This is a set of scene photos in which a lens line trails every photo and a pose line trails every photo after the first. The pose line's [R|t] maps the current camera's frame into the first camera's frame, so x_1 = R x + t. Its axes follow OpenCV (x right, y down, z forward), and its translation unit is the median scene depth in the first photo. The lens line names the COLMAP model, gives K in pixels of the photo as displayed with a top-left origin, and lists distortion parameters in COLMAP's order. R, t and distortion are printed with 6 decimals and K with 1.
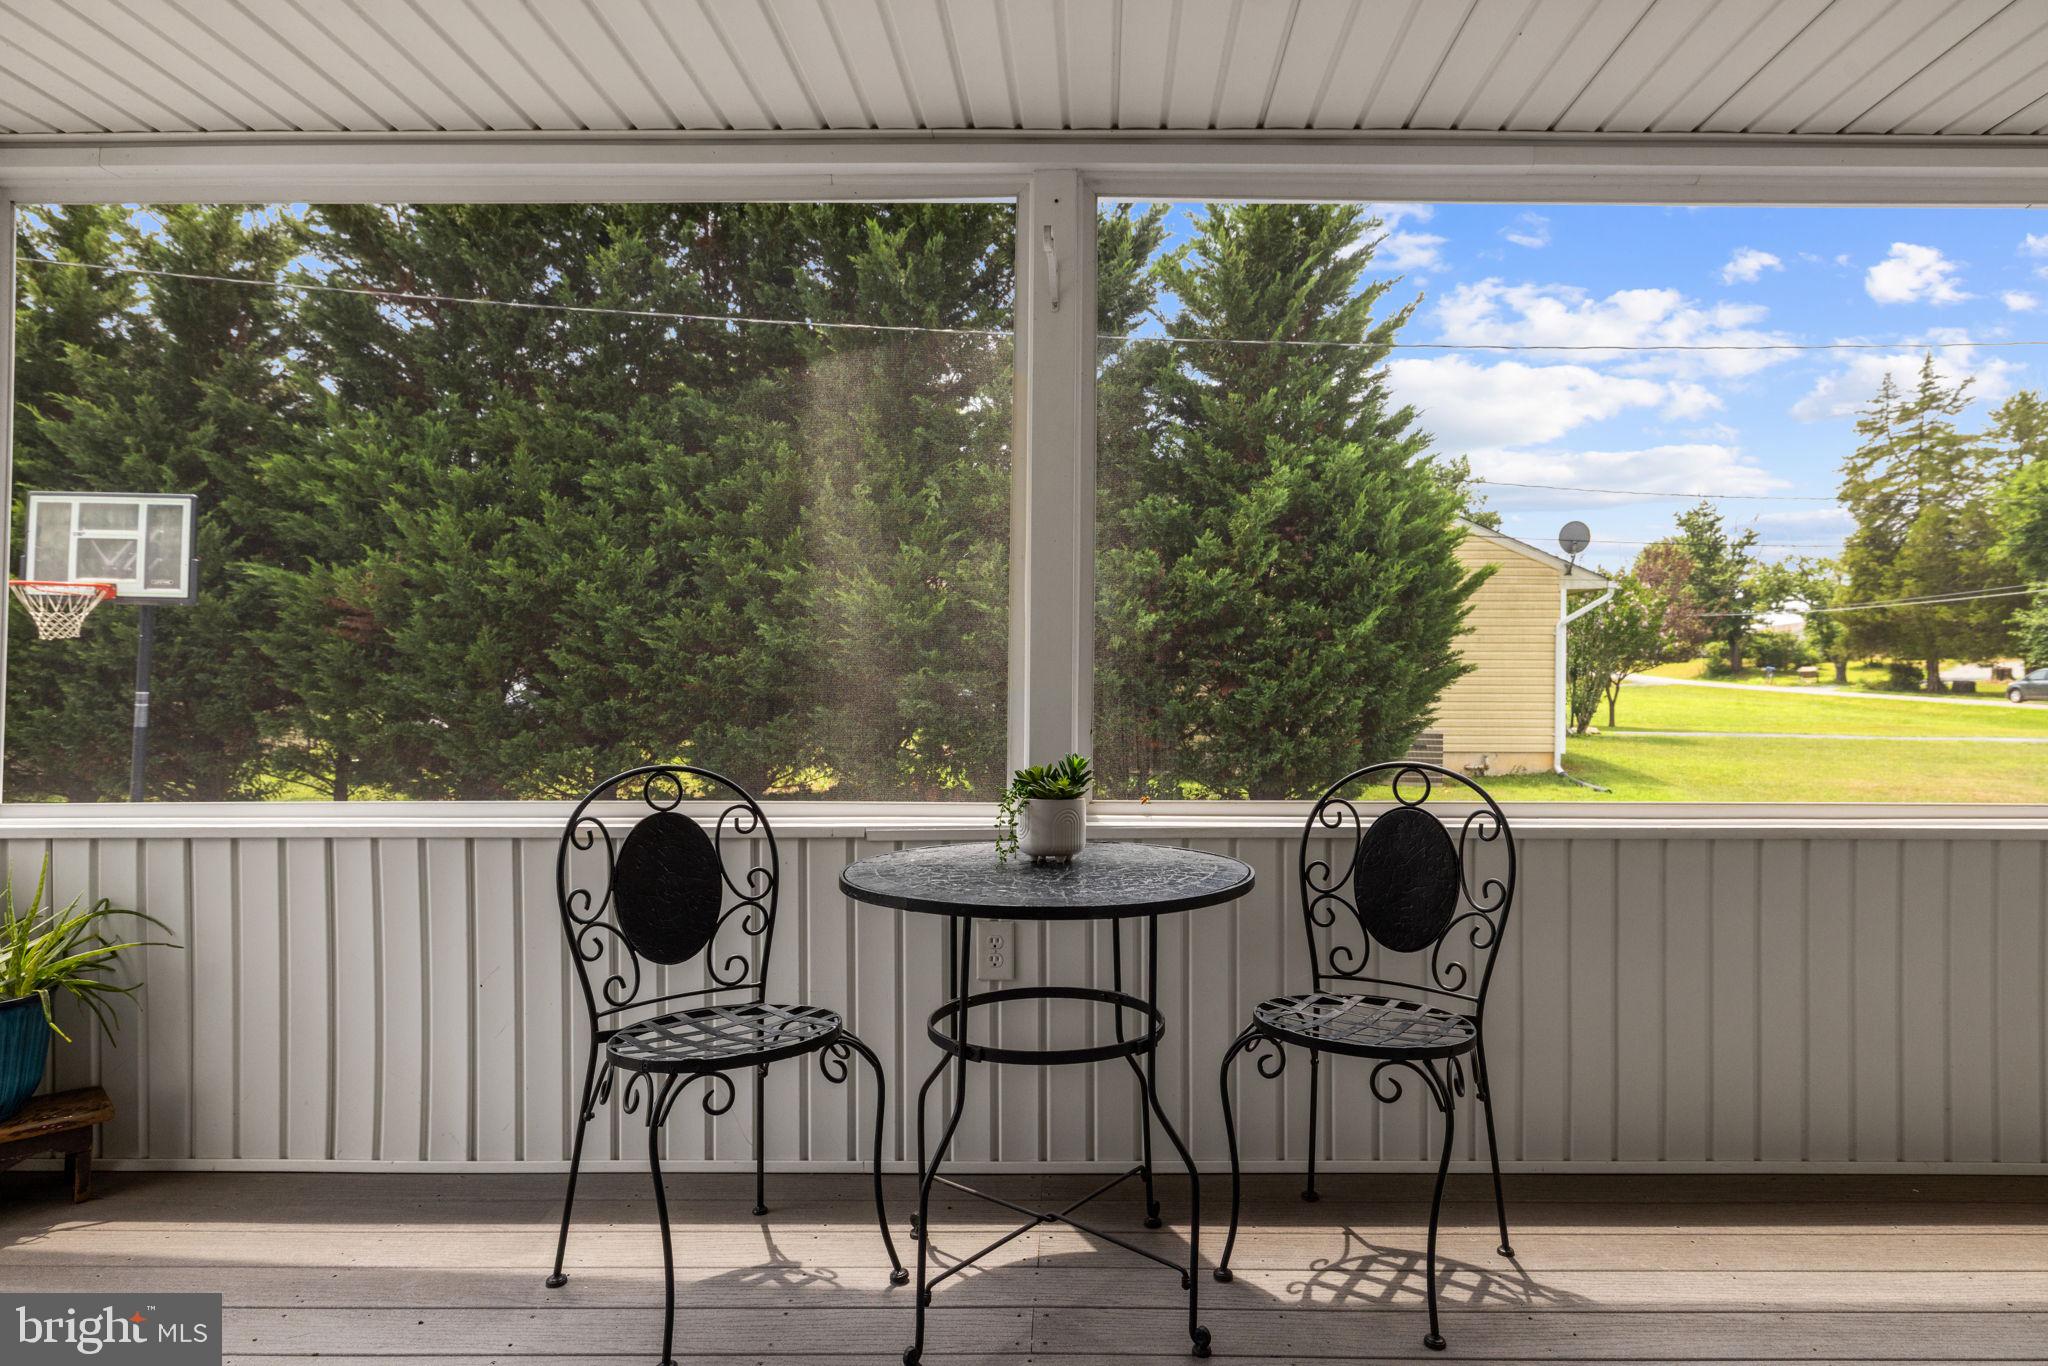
lens RADIAL K [[1146.2, 0, 1024.0], [0, 1146.2, 683.0], [0, 0, 1]] dist [-0.001933, -0.001330]
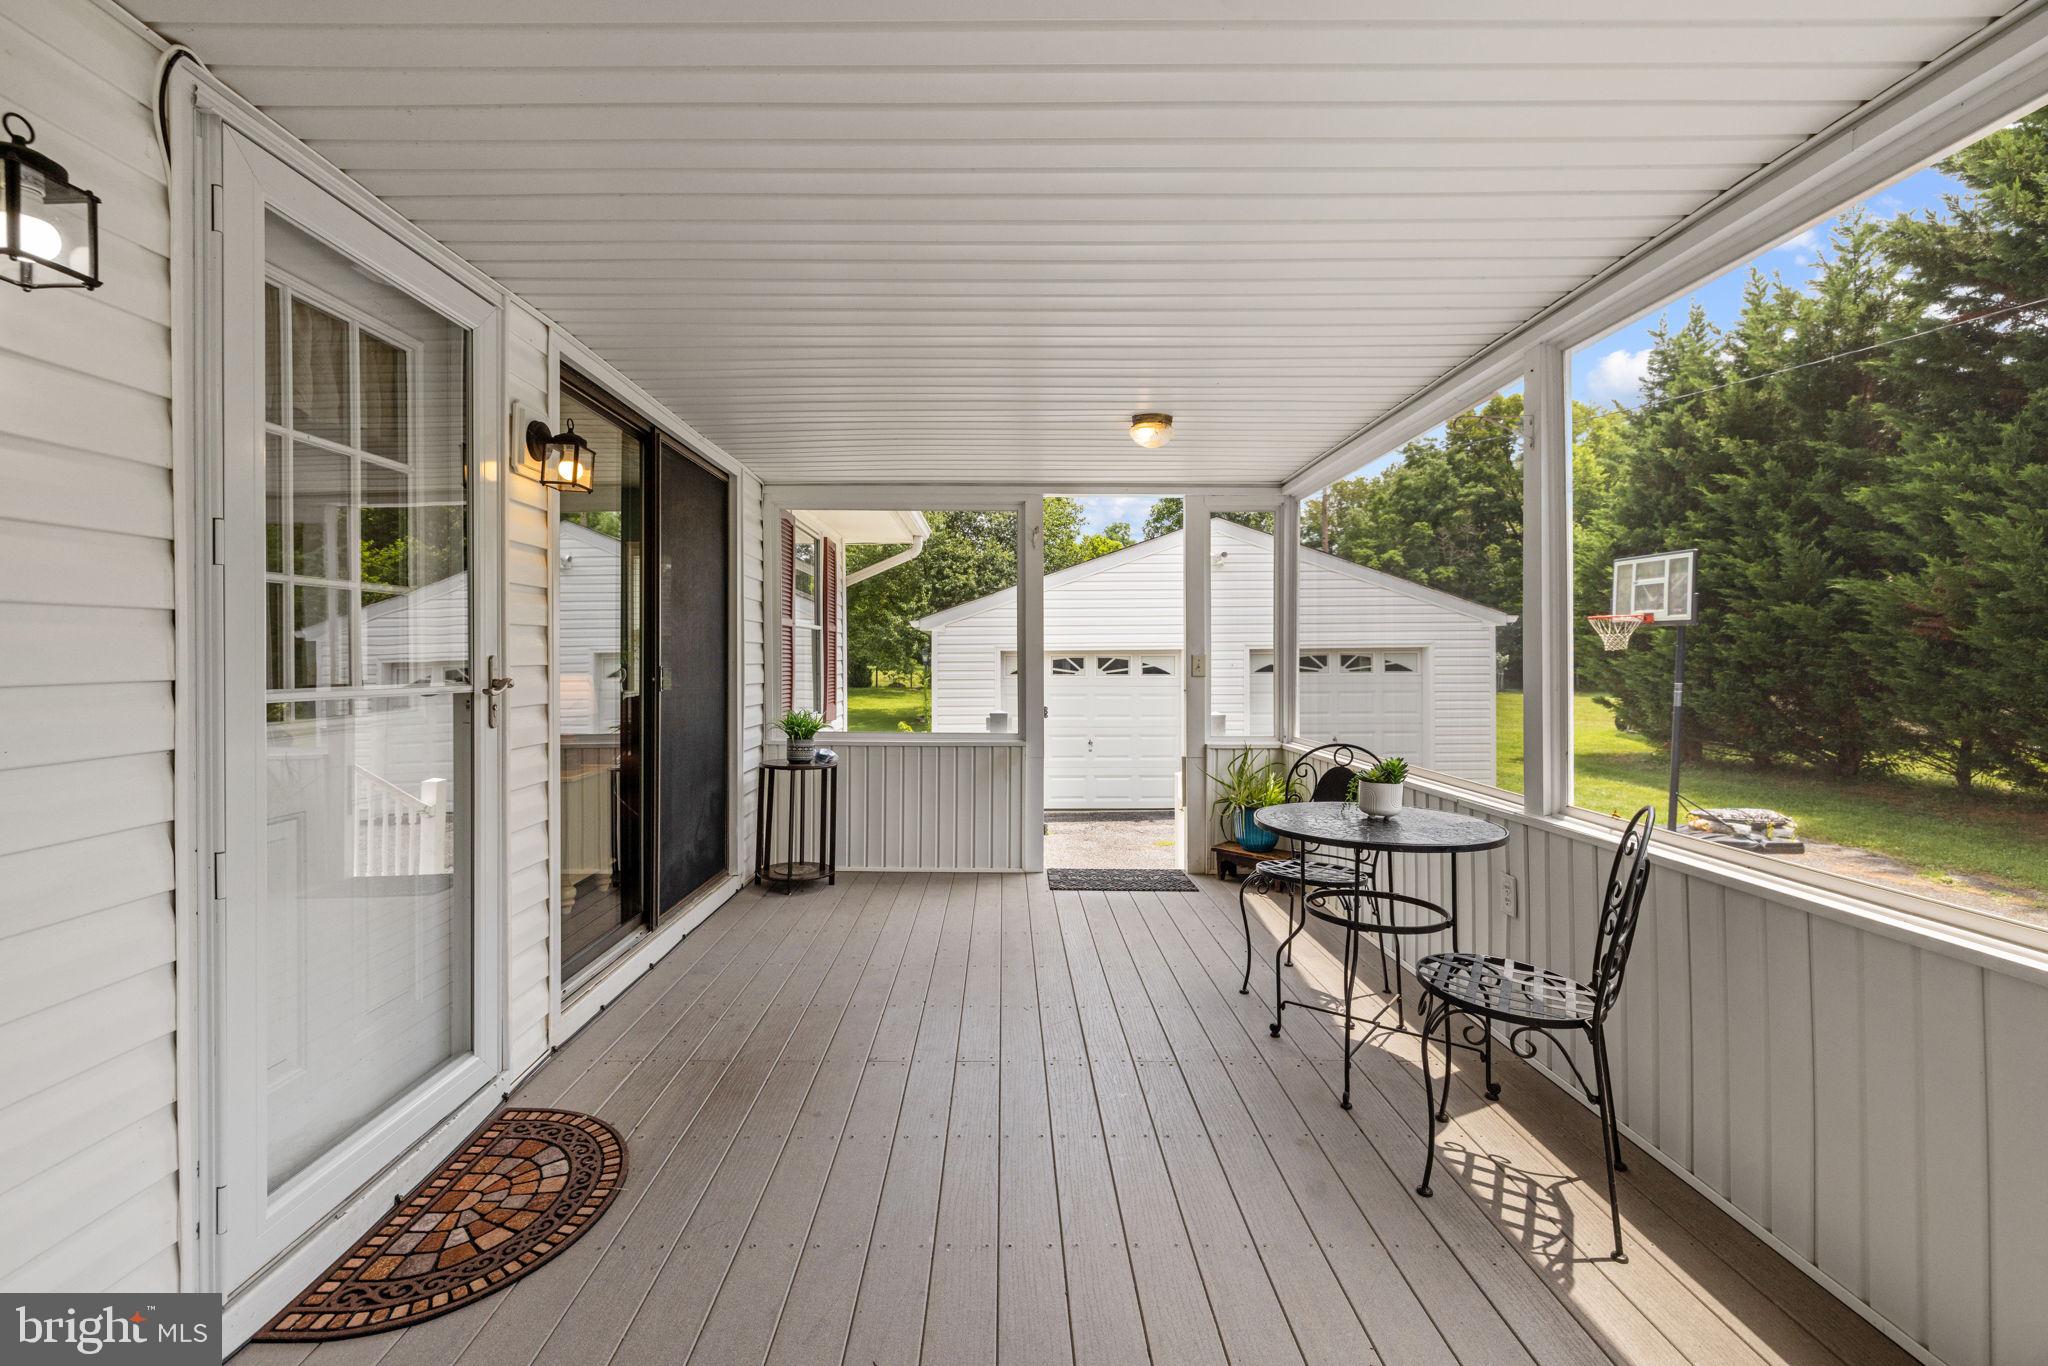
lens RADIAL K [[872.1, 0, 1024.0], [0, 872.1, 683.0], [0, 0, 1]] dist [0.000209, -0.000014]
pose [[0.024914, 0.023031, -0.999424, 0.264930], [0.003069, 0.999728, 0.023115, -0.016197], [0.999685, -0.003643, 0.024837, 0.088191]]
